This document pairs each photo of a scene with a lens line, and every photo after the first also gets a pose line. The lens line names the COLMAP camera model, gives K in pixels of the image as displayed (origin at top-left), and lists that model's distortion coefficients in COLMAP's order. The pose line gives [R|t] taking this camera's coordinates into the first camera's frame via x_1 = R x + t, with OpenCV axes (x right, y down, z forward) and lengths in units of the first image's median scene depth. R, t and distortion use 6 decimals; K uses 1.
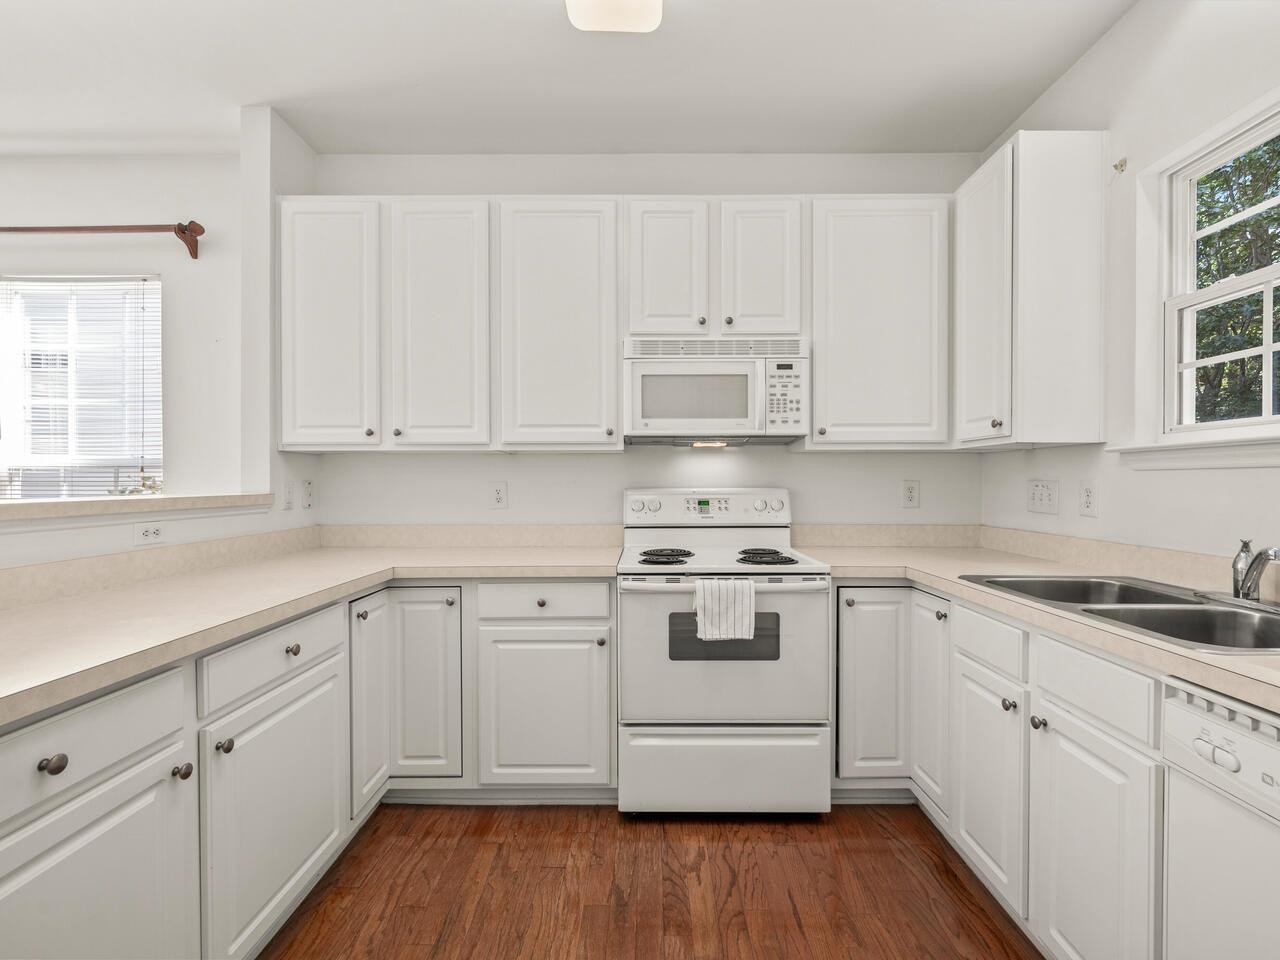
lens RADIAL K [[581.2, 0, 642.6], [0, 581.2, 485.3], [0, 0, 1]] dist [-0.000389, 0.000205]
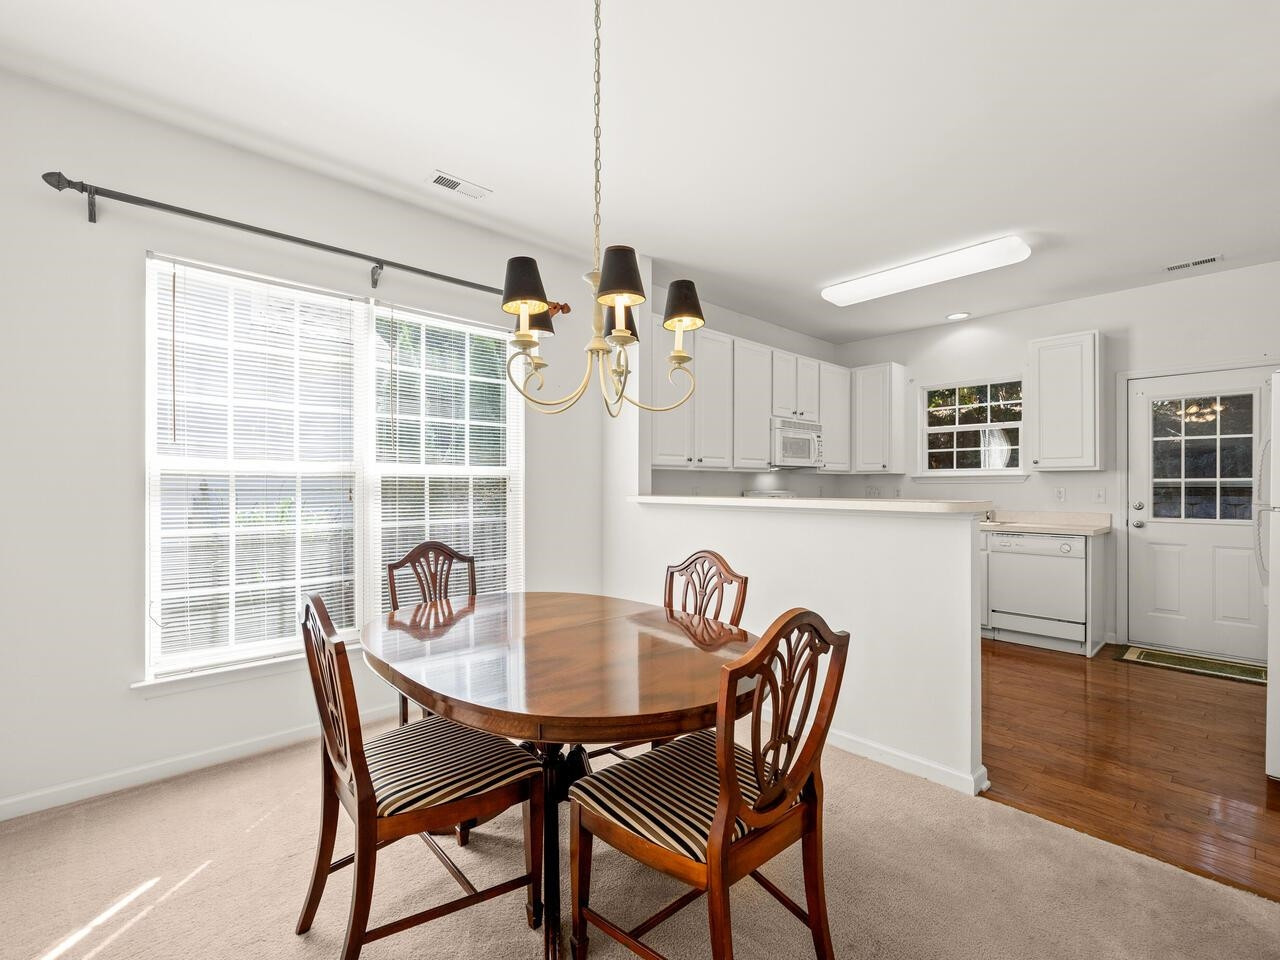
lens RADIAL K [[581.0, 0, 654.0], [0, 581.0, 484.5], [0, 0, 1]] dist [-0.001137, 0.000004]
pose [[0.720600, 0.002305, 0.693347, -1.964495], [0.004049, 0.999963, -0.007533, -0.003130], [-0.693339, 0.008236, 0.720565, -0.202332]]
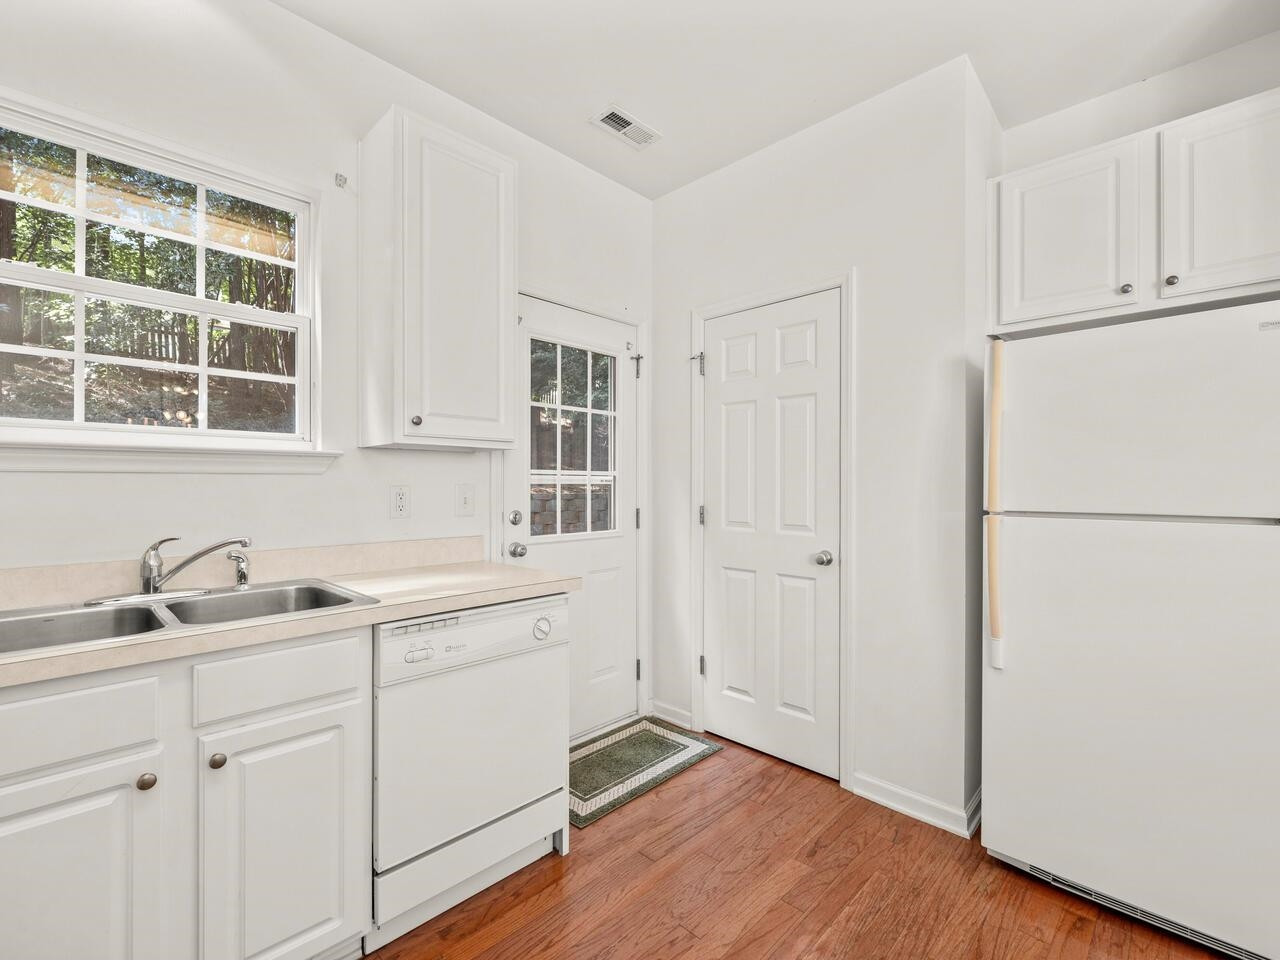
lens RADIAL K [[581.0, 0, 654.0], [0, 581.0, 484.5], [0, 0, 1]] dist [-0.001137, 0.000004]
pose [[-0.727092, -0.000074, 0.686540, -0.261098], [0.003936, 0.999983, 0.004276, -0.006638], [-0.686529, 0.005811, -0.727079, 0.765480]]
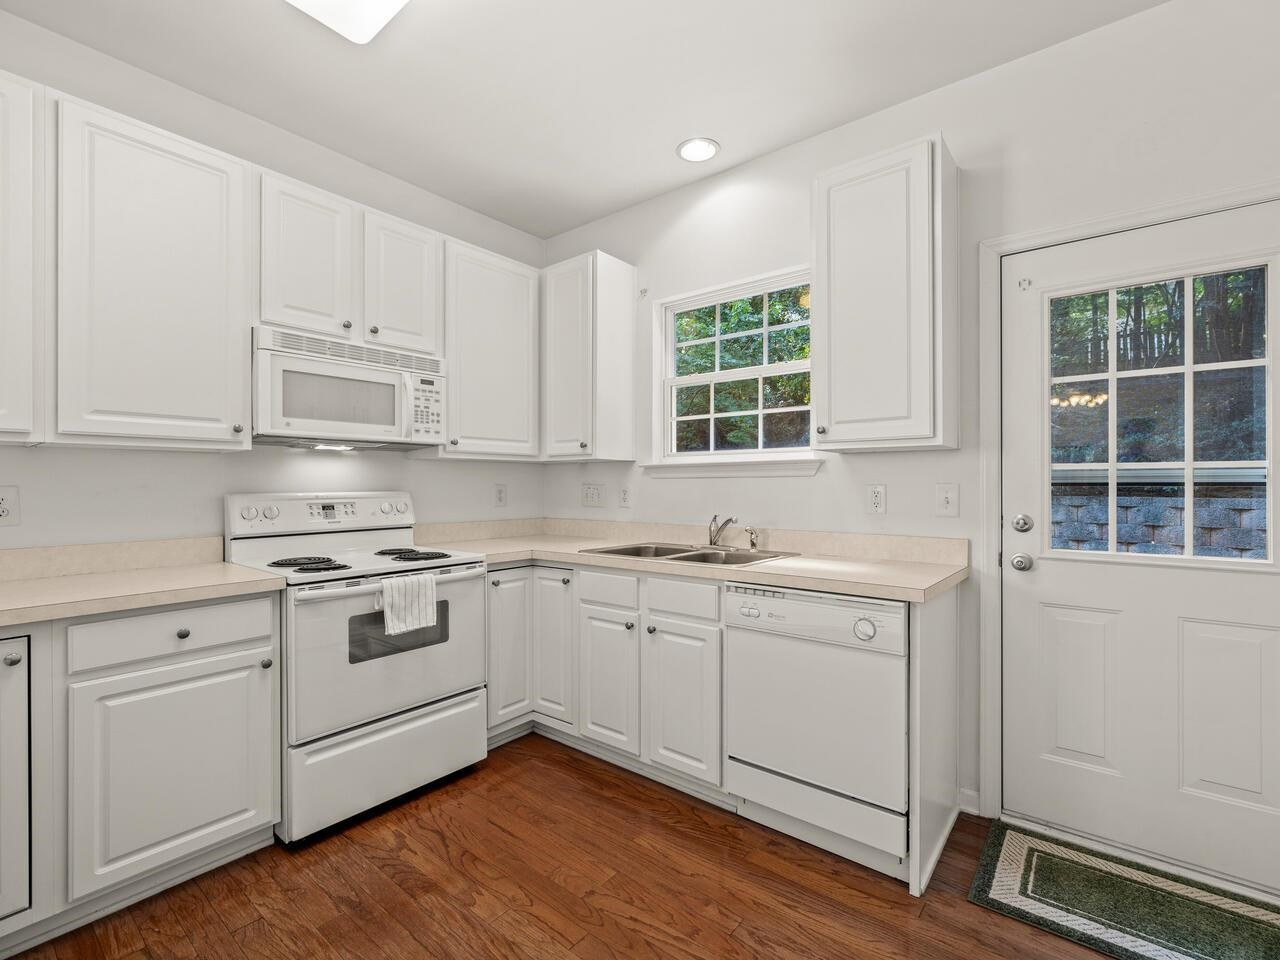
lens RADIAL K [[581.2, 0, 642.6], [0, 581.2, 485.3], [0, 0, 1]] dist [-0.000389, 0.000205]
pose [[0.626168, -0.000341, 0.779688, -0.411161], [0.006693, 0.999965, -0.004938, 0.001583], [-0.779659, 0.008311, 0.626149, -0.018330]]
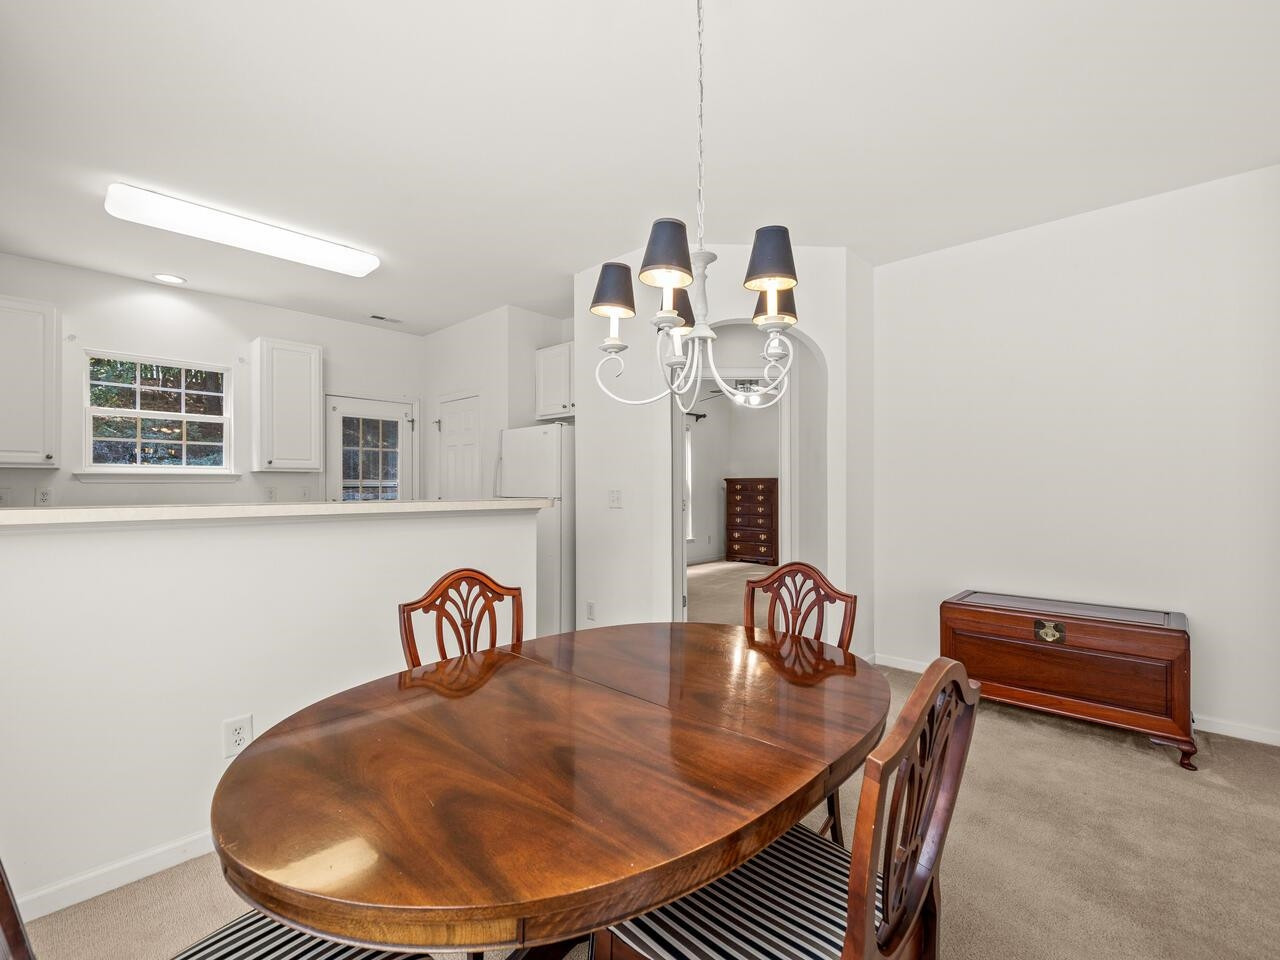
lens RADIAL K [[581.2, 0, 642.6], [0, 581.2, 485.3], [0, 0, 1]] dist [-0.000389, 0.000205]
pose [[-0.733607, 0.001019, 0.679573, -1.901352], [0.004944, 0.999980, 0.003838, -0.013085], [-0.679556, 0.006175, -0.733598, 1.025156]]
